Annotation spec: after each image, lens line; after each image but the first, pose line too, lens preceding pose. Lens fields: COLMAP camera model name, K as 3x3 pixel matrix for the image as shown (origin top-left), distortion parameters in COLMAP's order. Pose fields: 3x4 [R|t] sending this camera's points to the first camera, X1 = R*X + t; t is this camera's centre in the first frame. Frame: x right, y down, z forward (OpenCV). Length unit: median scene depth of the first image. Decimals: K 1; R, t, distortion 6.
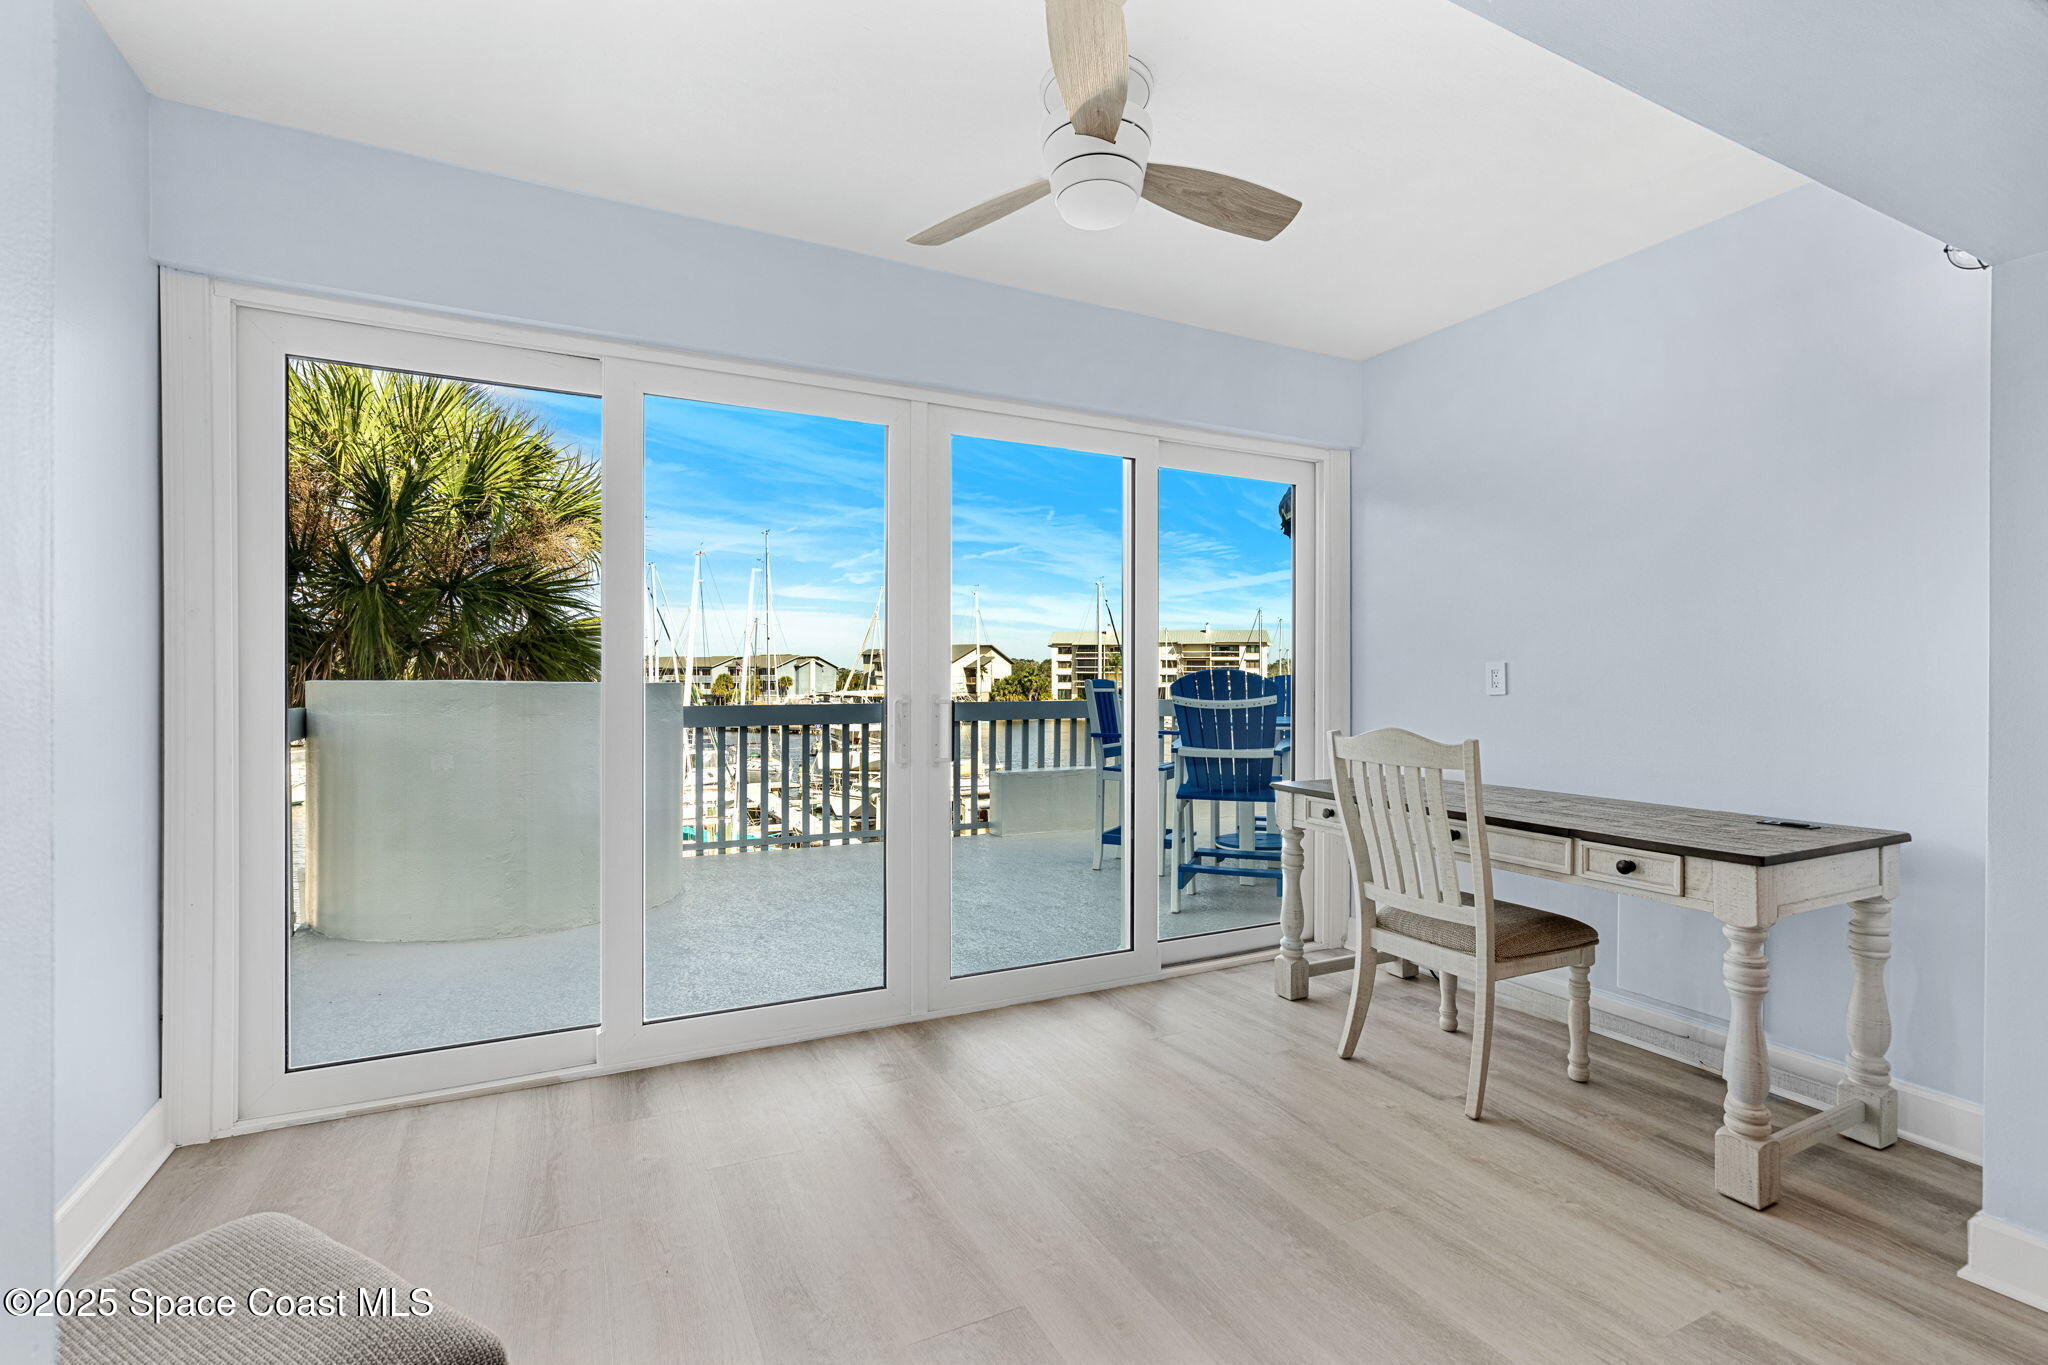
lens RADIAL K [[927.4, 0, 1024.2], [0, 927.4, 675.9], [0, 0, 1]] dist [-0.001684, -0.000441]
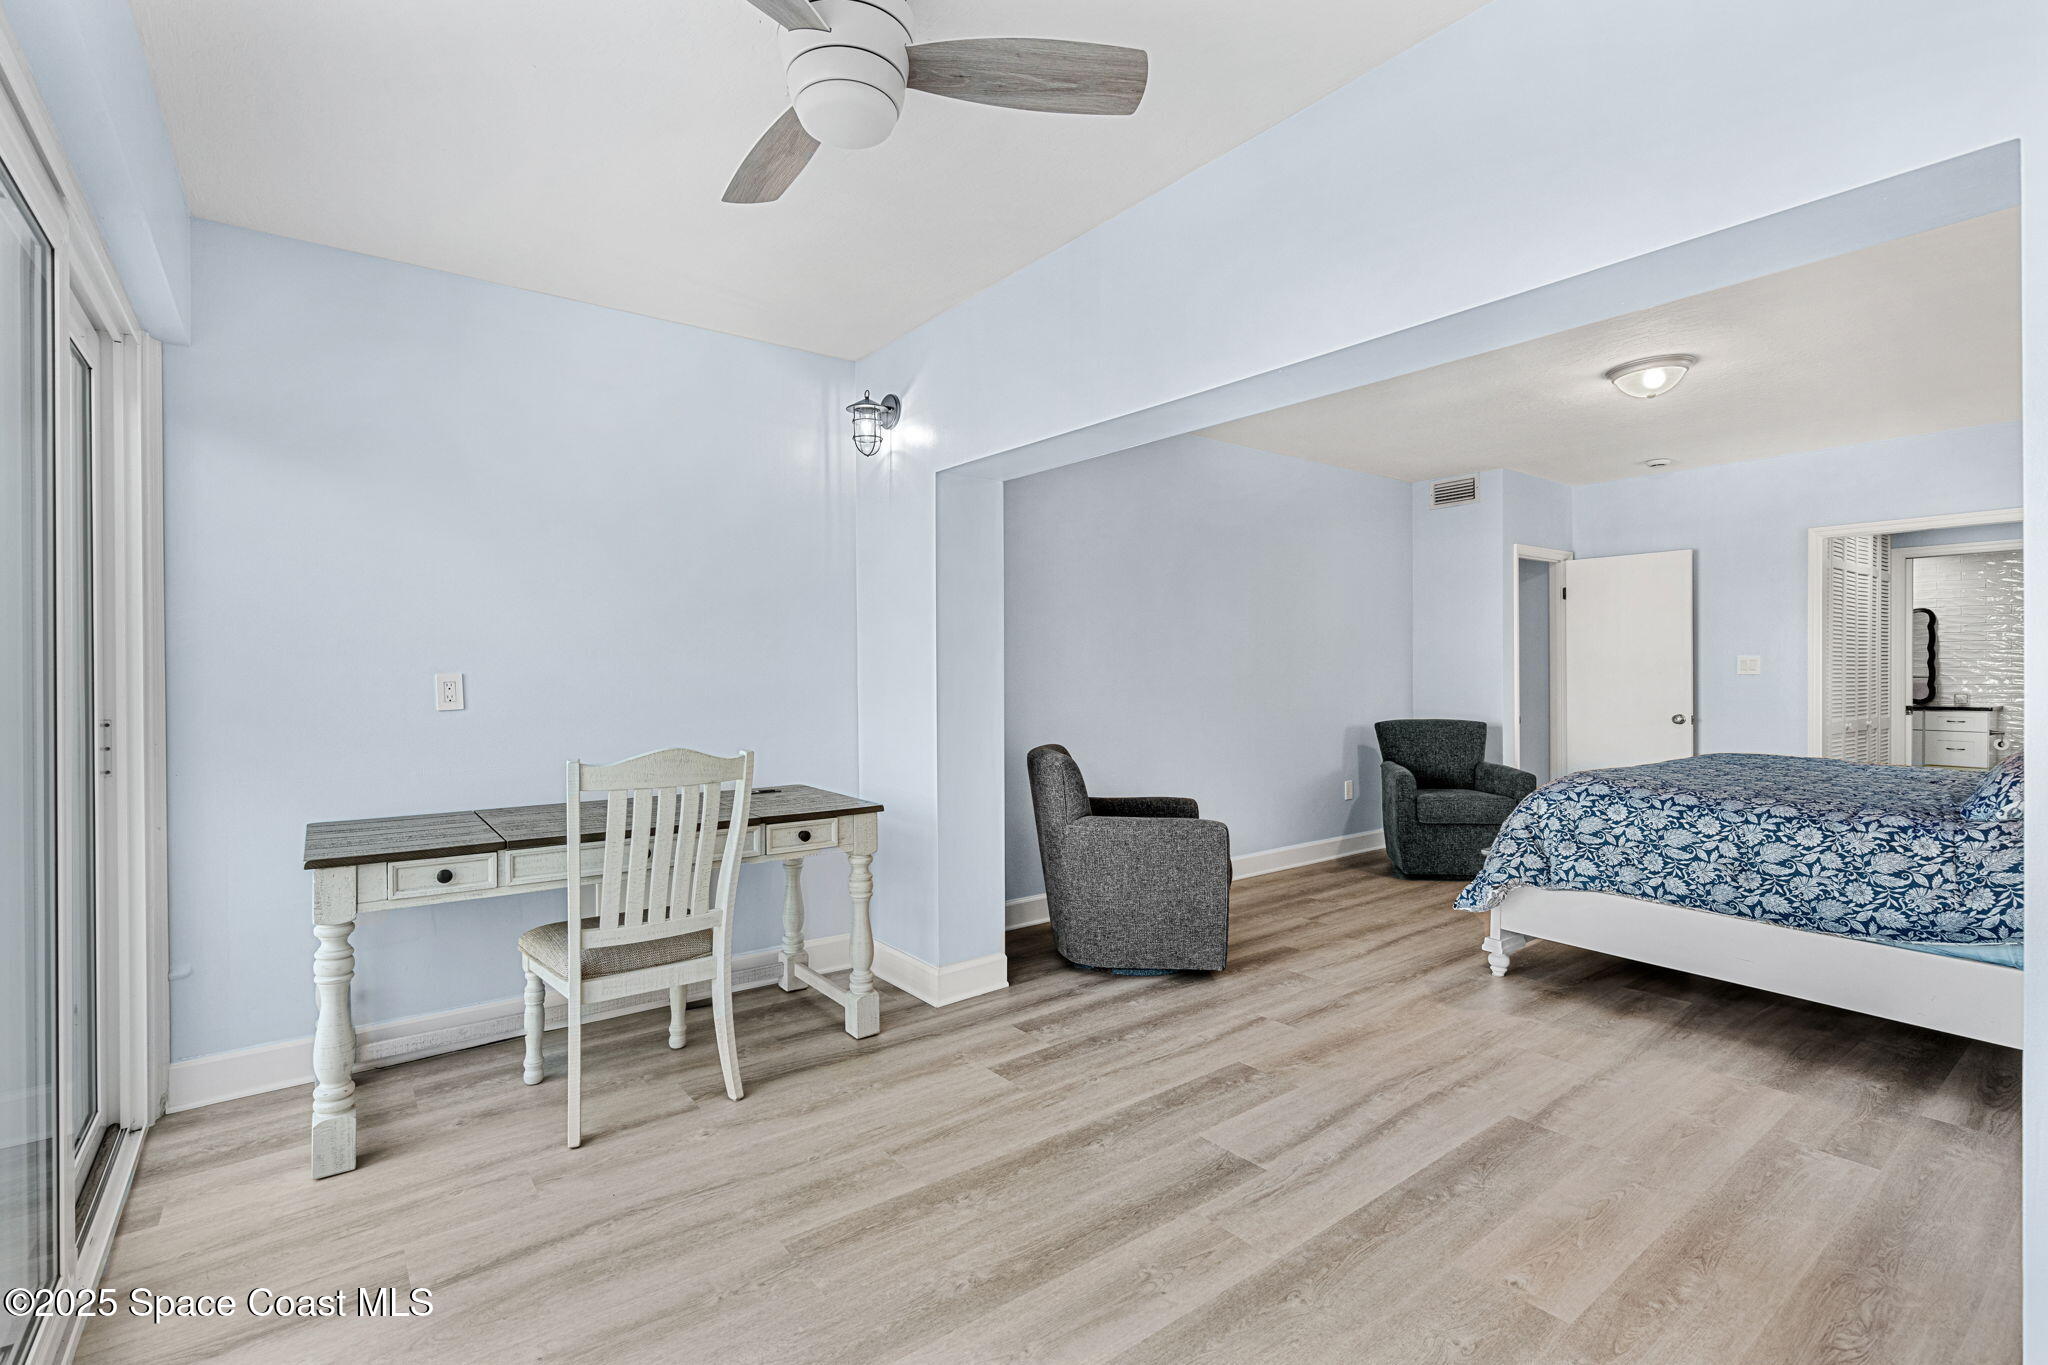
lens RADIAL K [[927.4, 0, 1024.2], [0, 927.4, 675.9], [0, 0, 1]] dist [-0.001684, -0.000441]
pose [[-0.188713, -0.004985, 0.982020, -0.706402], [-0.003634, 0.999984, 0.004378, -0.027219], [-0.982025, -0.002743, -0.188729, 0.963271]]
